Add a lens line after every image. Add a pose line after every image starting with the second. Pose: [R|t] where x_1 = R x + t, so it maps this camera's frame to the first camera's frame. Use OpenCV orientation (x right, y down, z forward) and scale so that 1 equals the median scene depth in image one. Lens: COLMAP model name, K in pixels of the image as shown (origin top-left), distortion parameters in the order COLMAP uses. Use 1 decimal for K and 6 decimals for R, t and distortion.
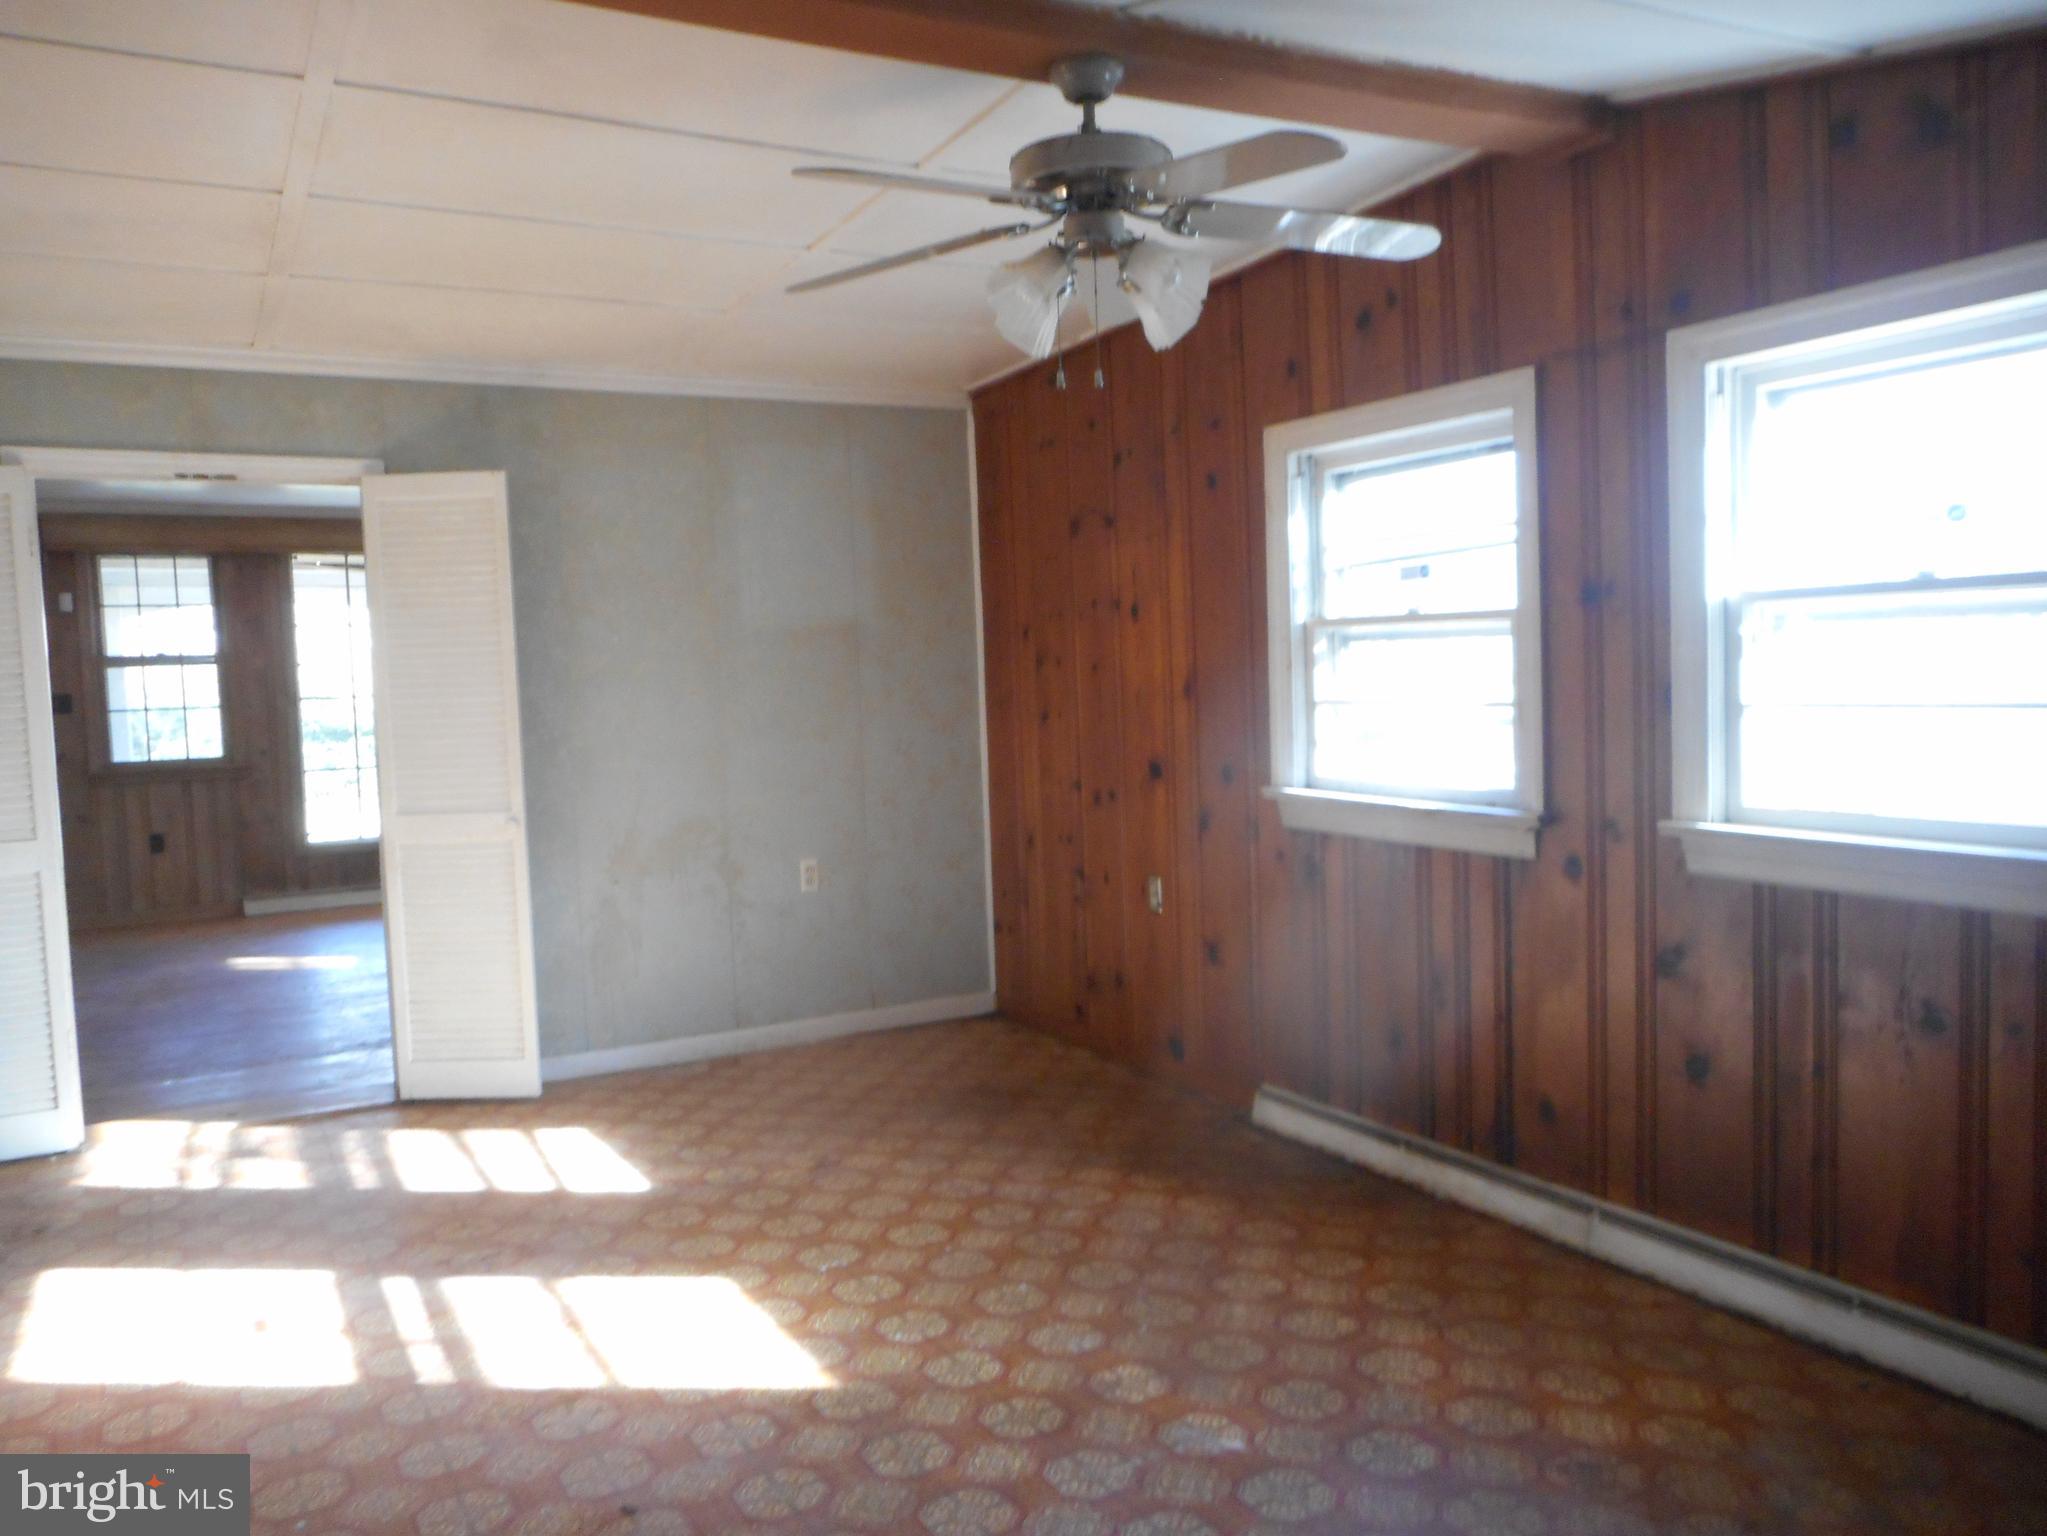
lens RADIAL K [[1538.6, 0, 1023.5], [0, 1538.6, 768.0], [0, 0, 1]] dist [-0.003000, 0.003311]
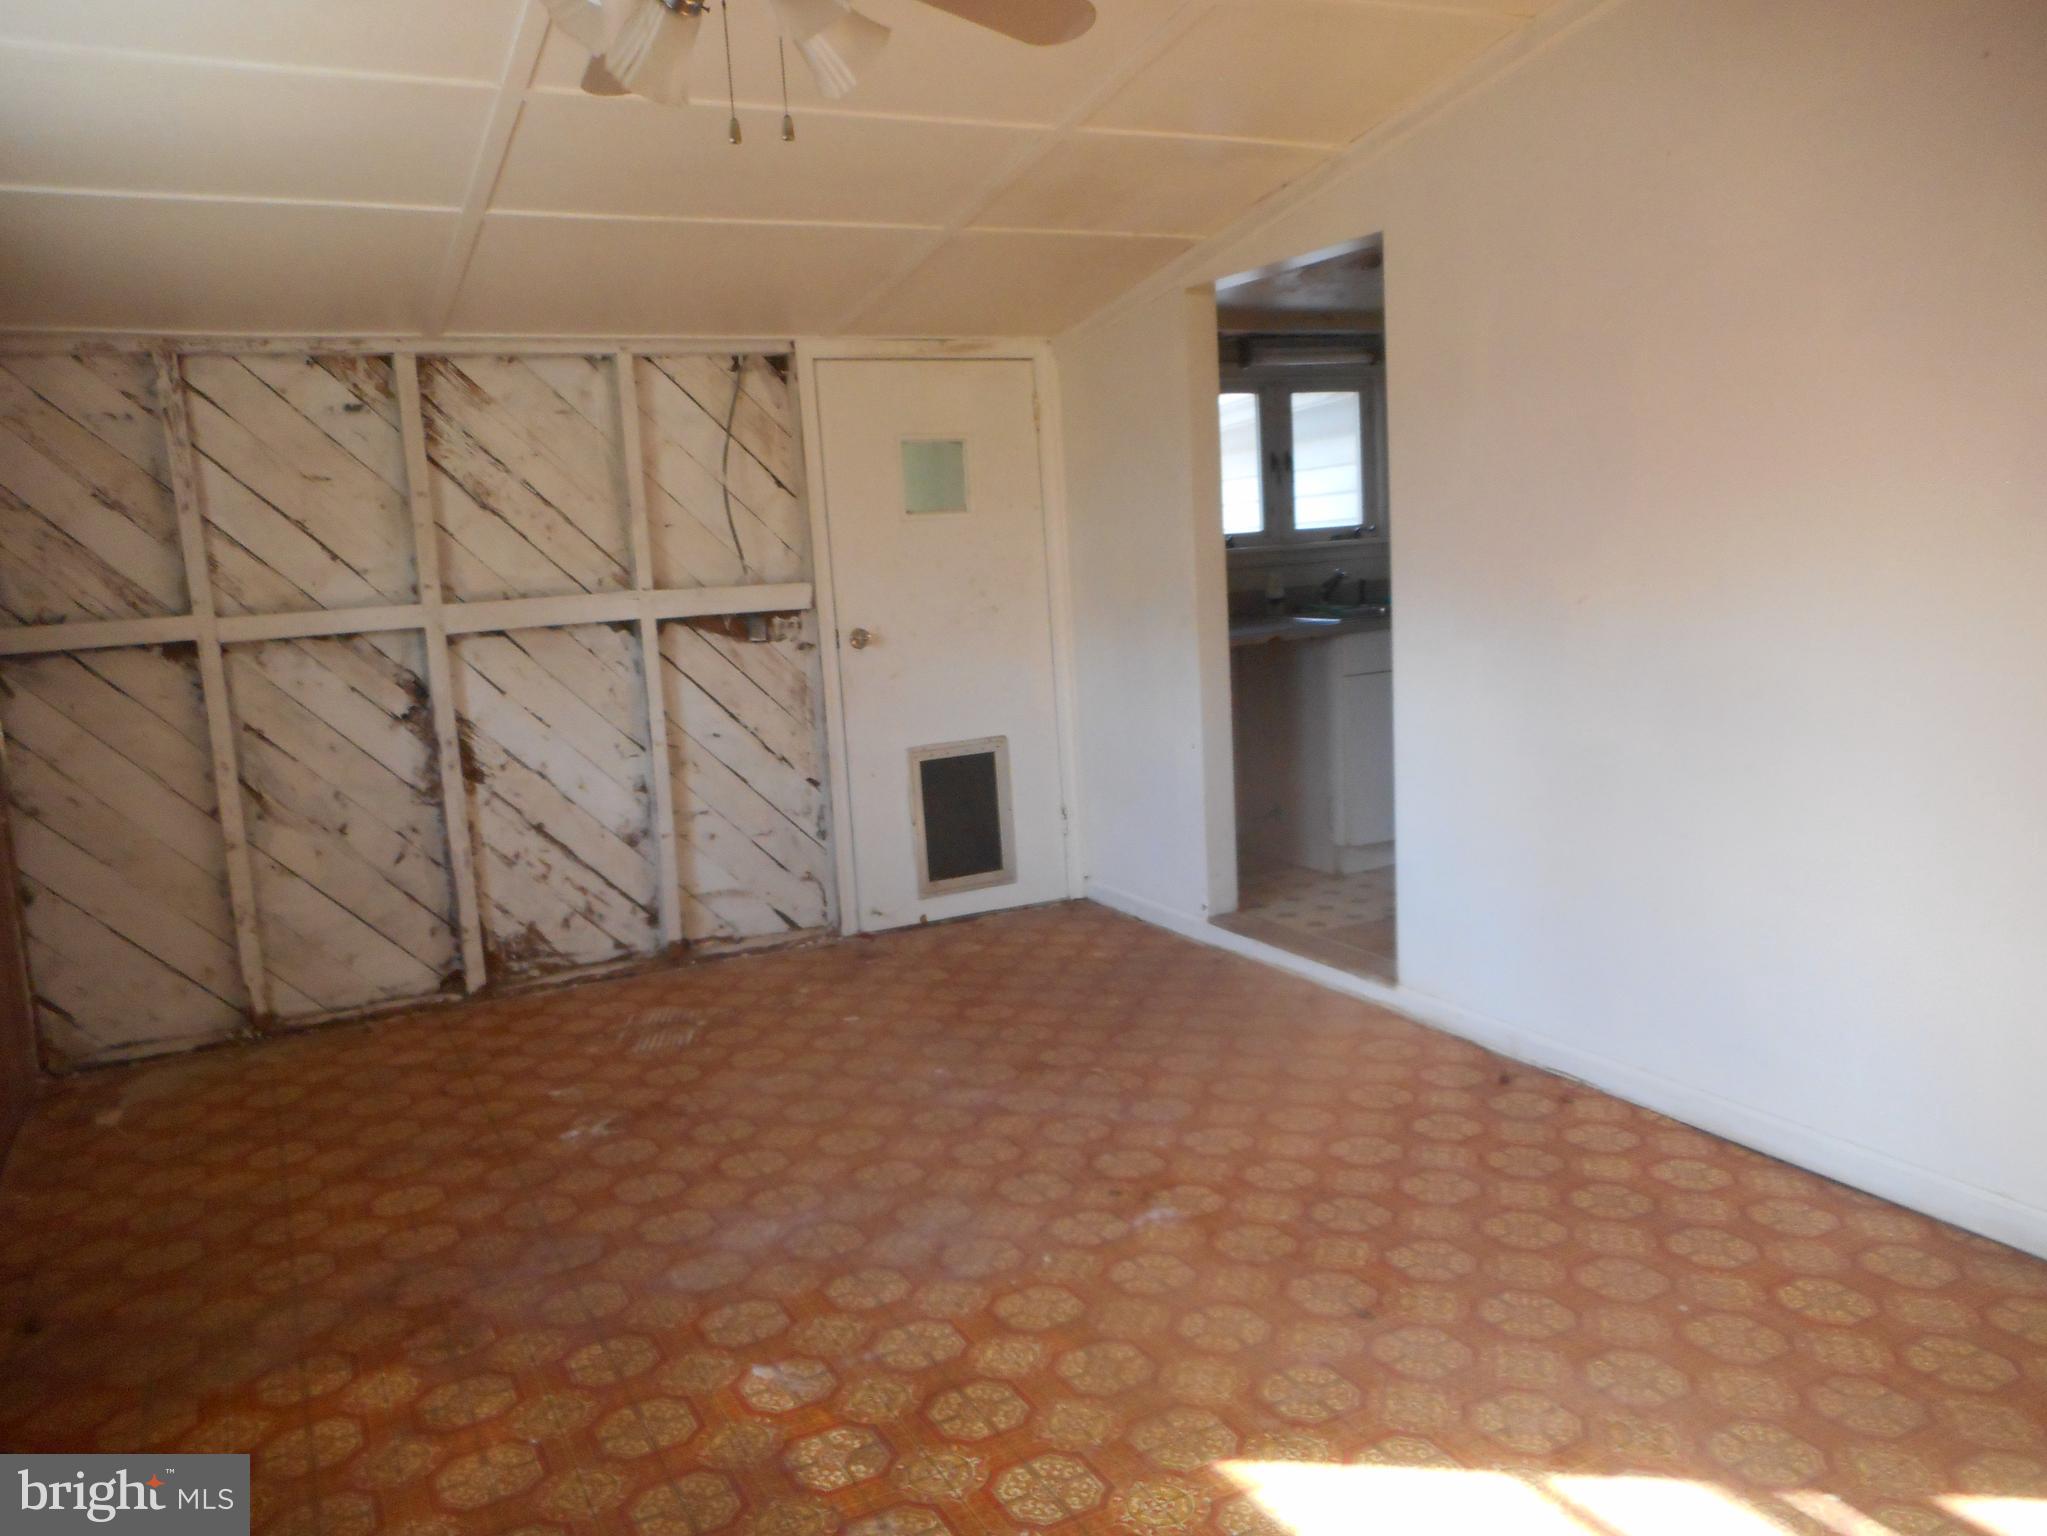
lens RADIAL K [[1538.6, 0, 1023.5], [0, 1538.6, 768.0], [0, 0, 1]] dist [-0.003000, 0.003311]
pose [[-0.996124, 0.073817, 0.047831, -0.081878], [0.082533, 0.972439, 0.218063, -0.098390], [-0.030416, 0.221165, -0.974762, 1.536909]]
